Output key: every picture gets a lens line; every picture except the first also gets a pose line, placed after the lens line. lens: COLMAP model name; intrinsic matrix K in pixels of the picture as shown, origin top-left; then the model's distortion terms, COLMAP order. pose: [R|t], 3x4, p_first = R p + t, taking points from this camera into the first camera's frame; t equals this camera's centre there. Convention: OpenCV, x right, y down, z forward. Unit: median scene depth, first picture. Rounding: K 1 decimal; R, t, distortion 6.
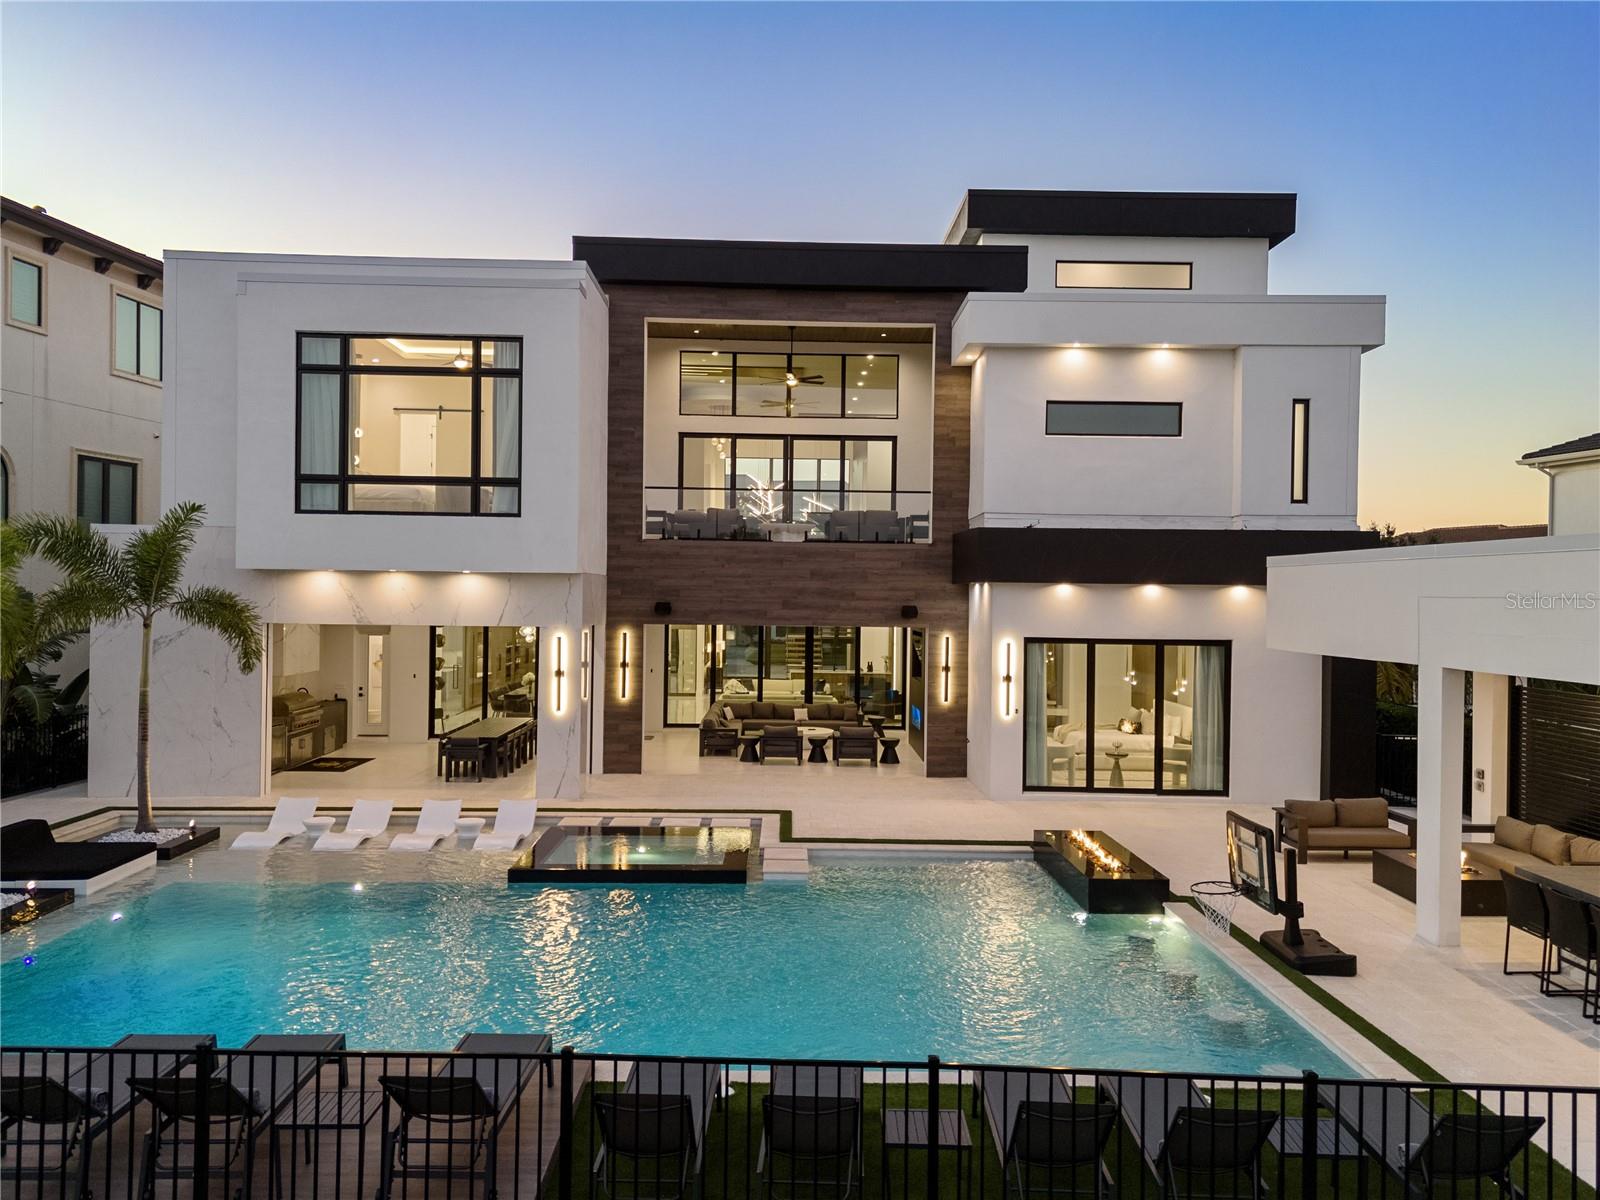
lens RADIAL K [[1182.0, 0, 800.0], [0, 1182.0, 600.0], [0, 0, 1]] dist [0.092706, -0.073652]
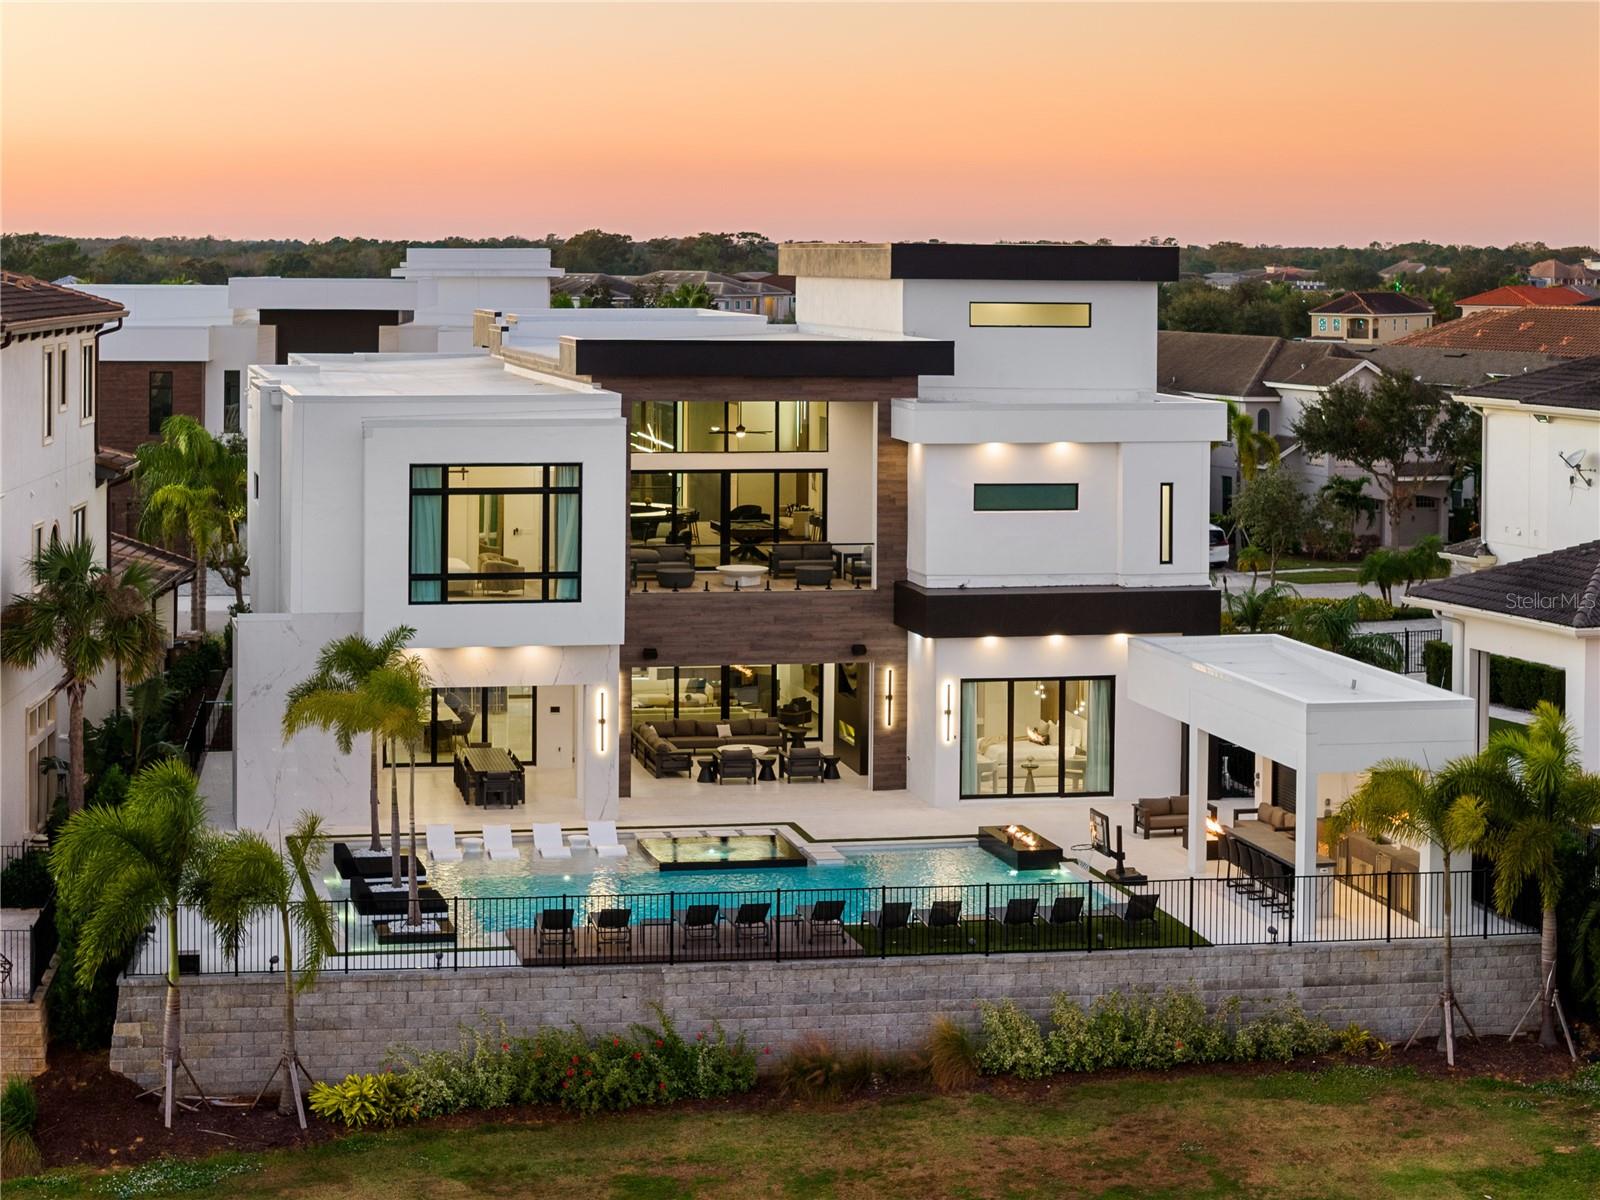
lens RADIAL K [[3229.4, 0, 809.9], [0, 3229.4, 287.1], [0, 0, 1]] dist [-0.065930, 0.133959]
pose [[0.979613, -0.008259, 0.200723, -0.589291], [0.007064, 0.999953, 0.006672, -0.368954], [-0.200769, -0.005118, 0.979625, -2.100475]]
